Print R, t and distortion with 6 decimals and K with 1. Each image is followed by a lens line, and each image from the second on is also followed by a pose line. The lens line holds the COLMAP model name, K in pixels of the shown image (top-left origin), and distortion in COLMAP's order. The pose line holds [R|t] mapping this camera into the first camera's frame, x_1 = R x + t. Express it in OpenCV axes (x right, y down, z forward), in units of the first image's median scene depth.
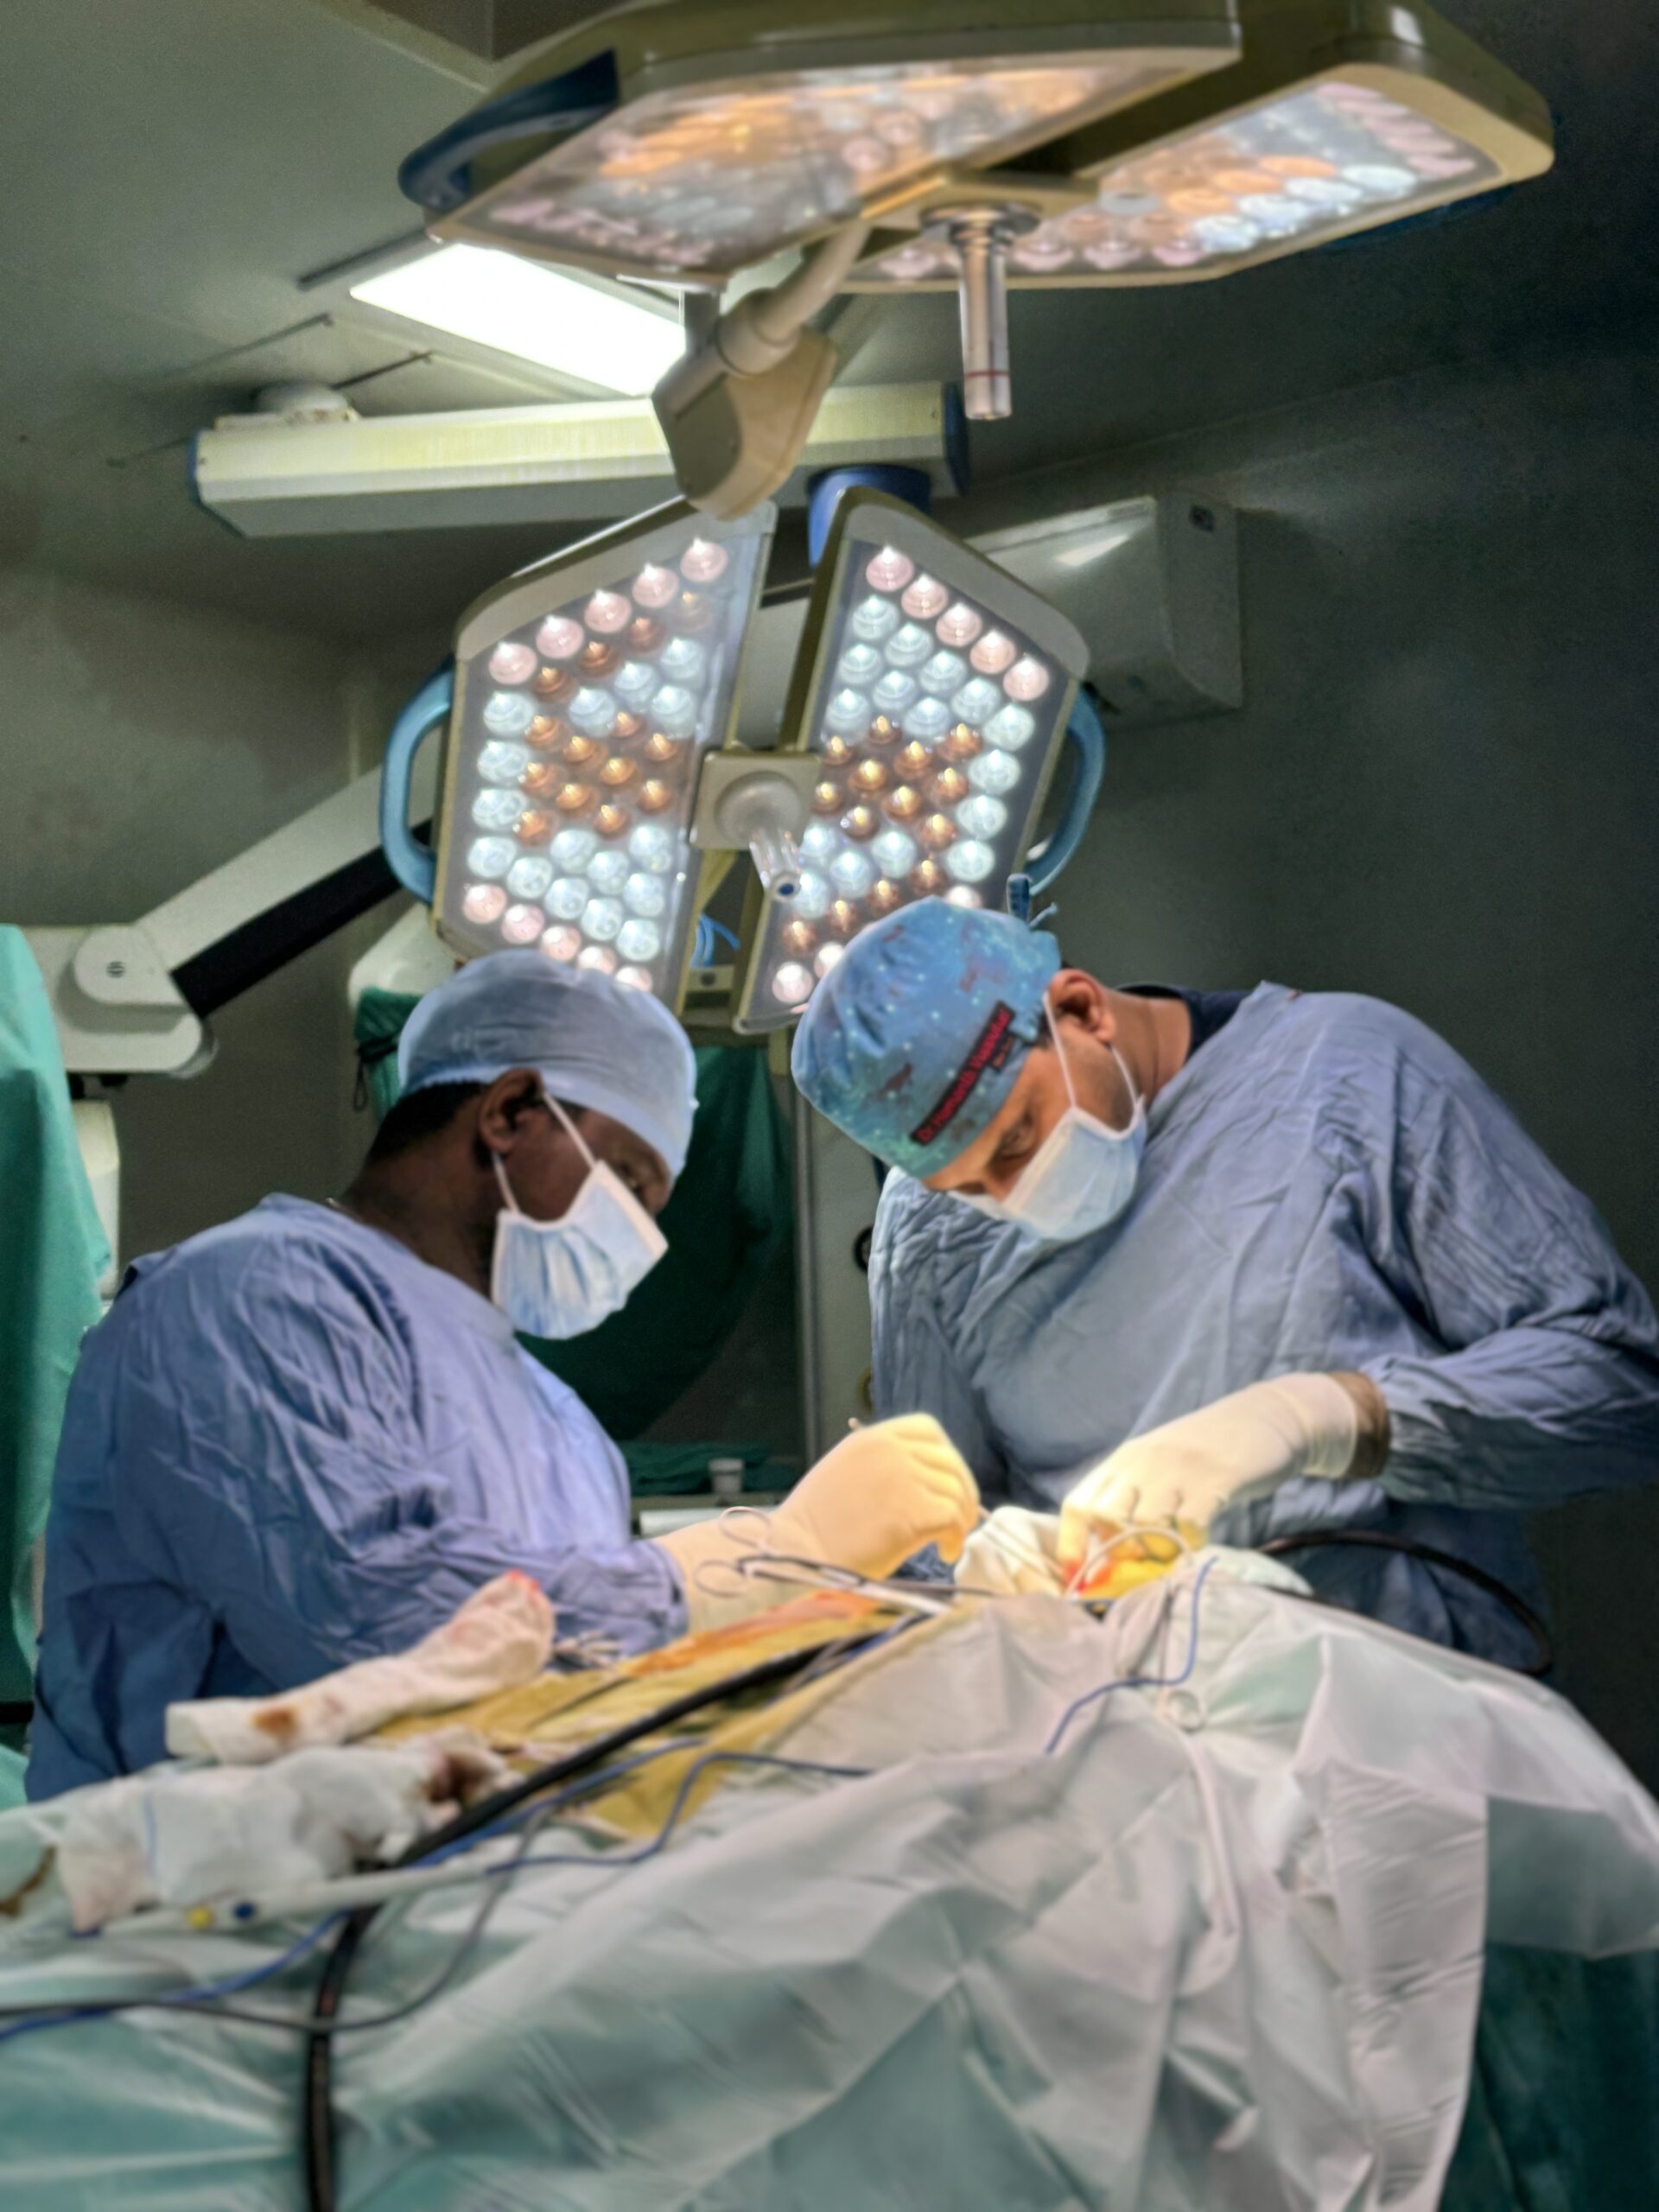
lens RADIAL K [[2744.4, 0, 829.5], [0, 2744.4, 1106.0], [0, 0, 1]] dist [0.233372, -0.845428]
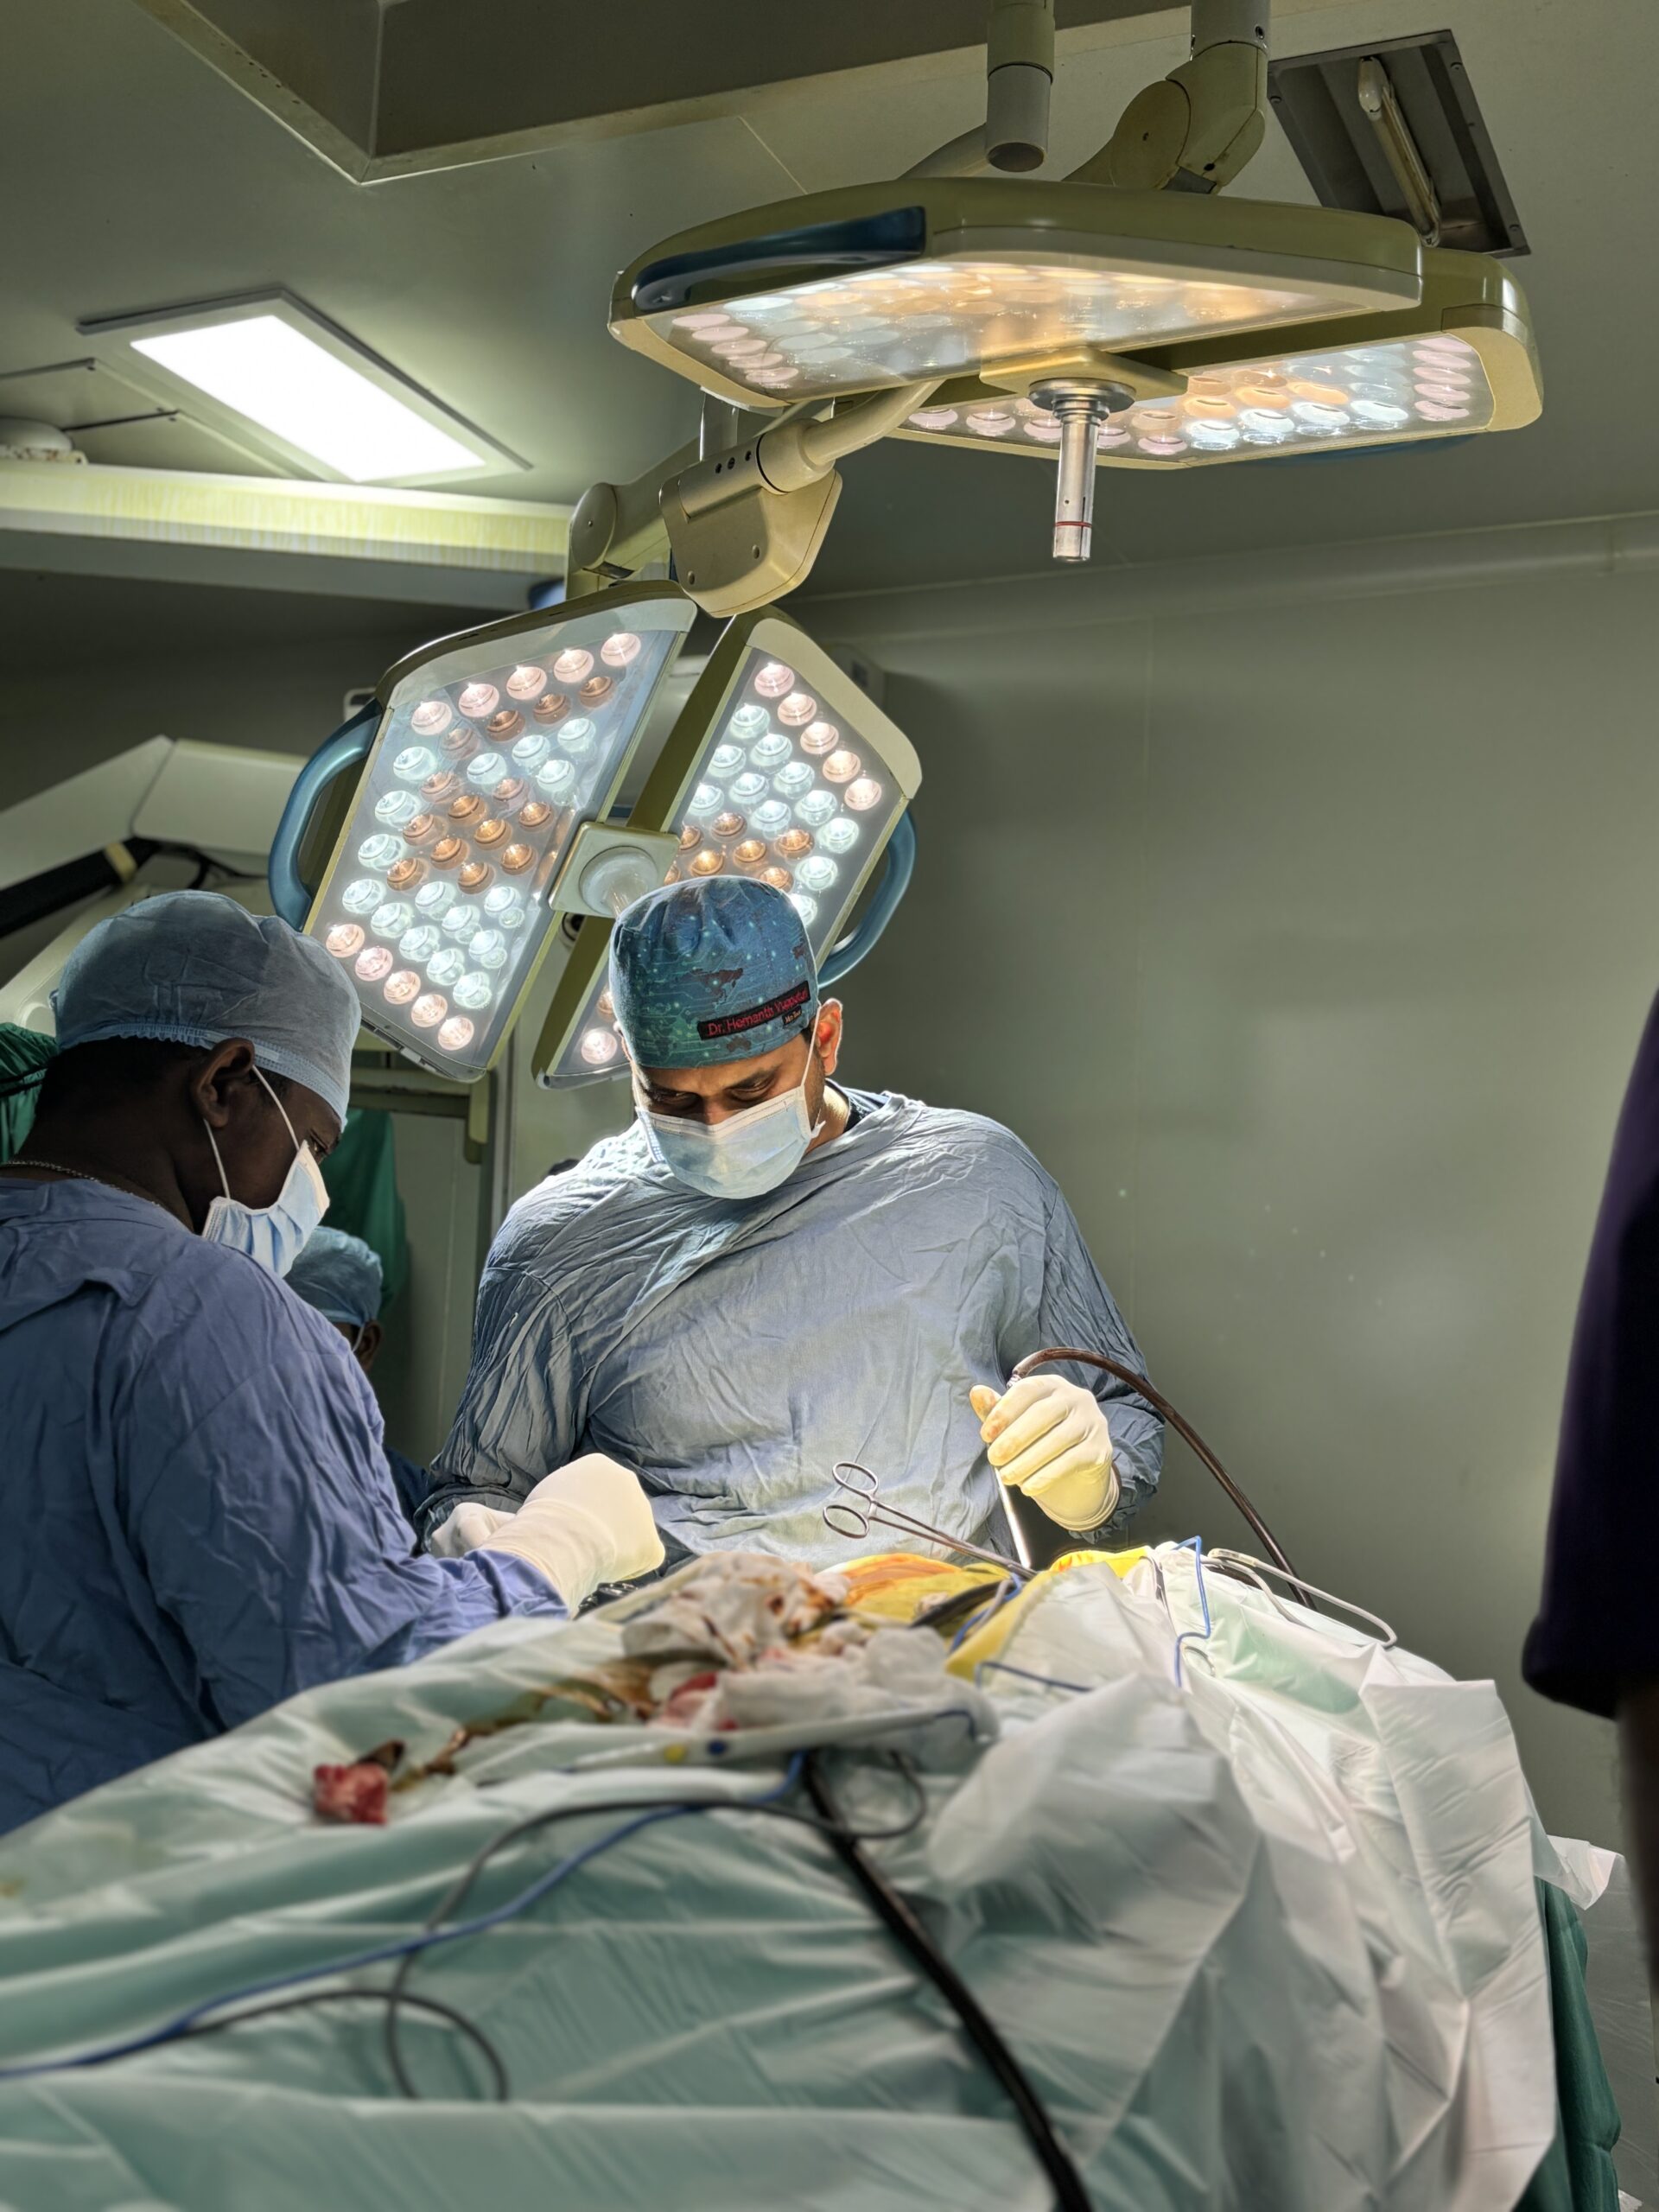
lens RADIAL K [[2744.4, 0, 829.5], [0, 2744.4, 1106.0], [0, 0, 1]] dist [0.233372, -0.845428]
pose [[0.963719, 0.092491, 0.250382, -0.283889], [-0.079532, 0.994939, -0.061413, 0.053684], [-0.254795, 0.039272, 0.966197, -0.079917]]
